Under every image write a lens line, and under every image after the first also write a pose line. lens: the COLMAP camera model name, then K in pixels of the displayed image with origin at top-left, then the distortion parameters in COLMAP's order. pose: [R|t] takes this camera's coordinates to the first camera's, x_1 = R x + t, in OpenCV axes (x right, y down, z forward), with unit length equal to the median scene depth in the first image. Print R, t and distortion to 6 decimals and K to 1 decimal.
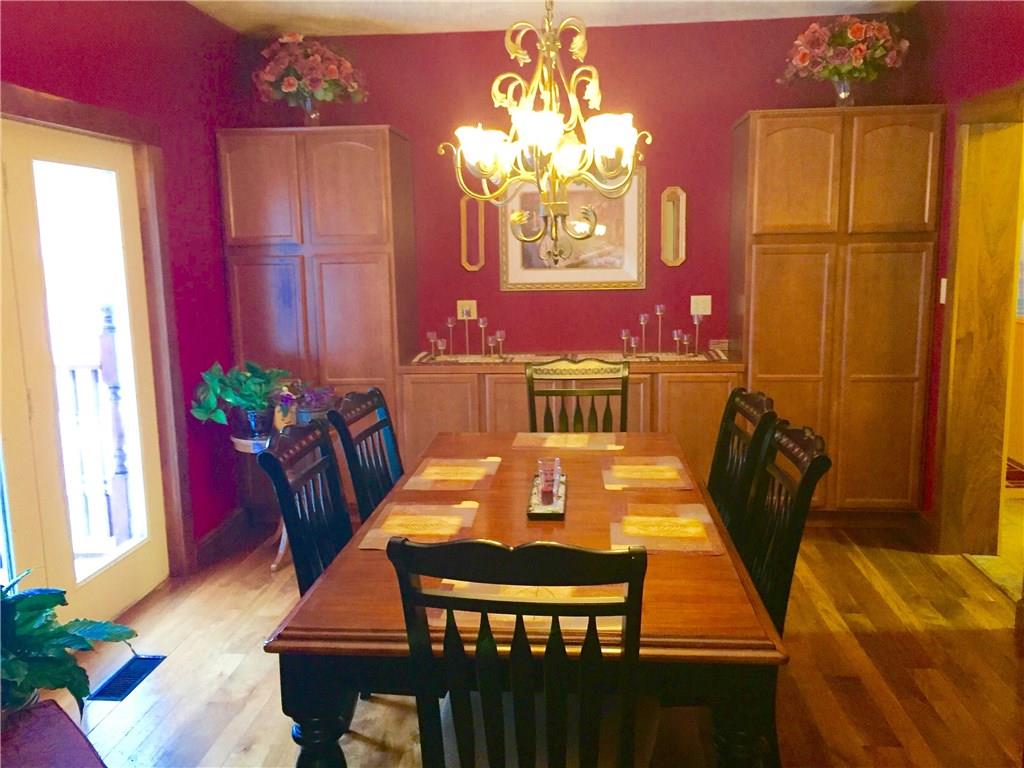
lens RADIAL K [[884.1, 0, 512.0], [0, 884.1, 384.0], [0, 0, 1]] dist [0.095004, -0.100713]
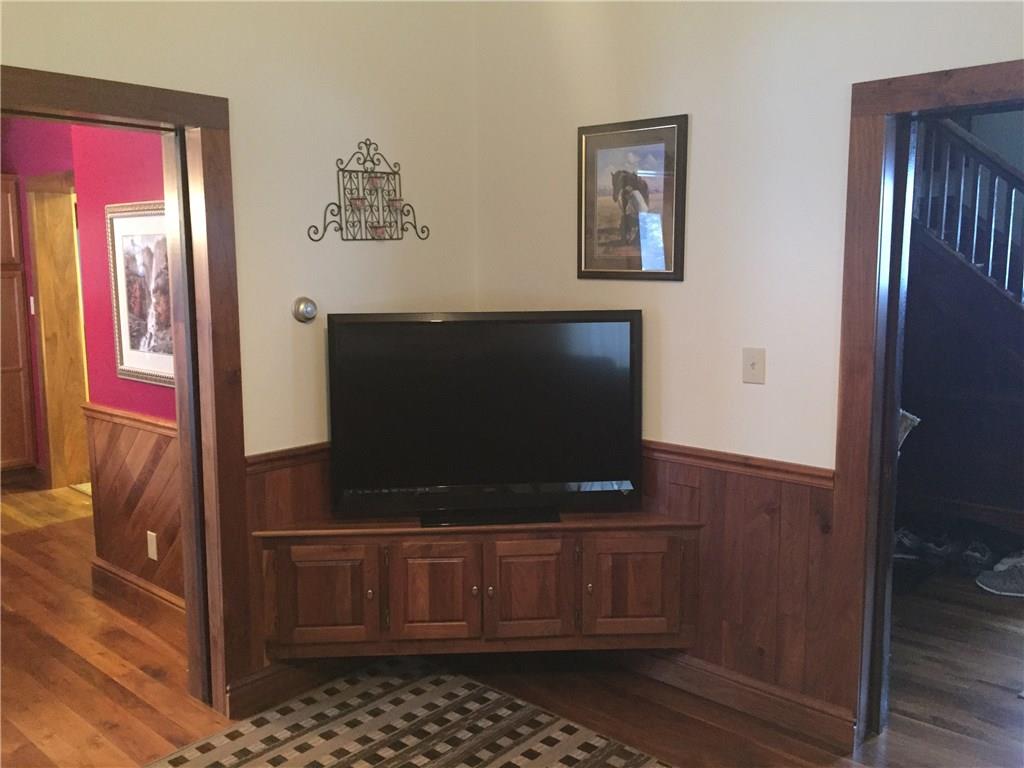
lens RADIAL K [[884.1, 0, 512.0], [0, 884.1, 384.0], [0, 0, 1]] dist [0.095004, -0.100713]
pose [[0.607212, -0.084064, 0.790080, -0.205034], [0.111908, 0.993523, 0.019704, 0.079870], [-0.786620, 0.076452, 0.612687, -0.480987]]
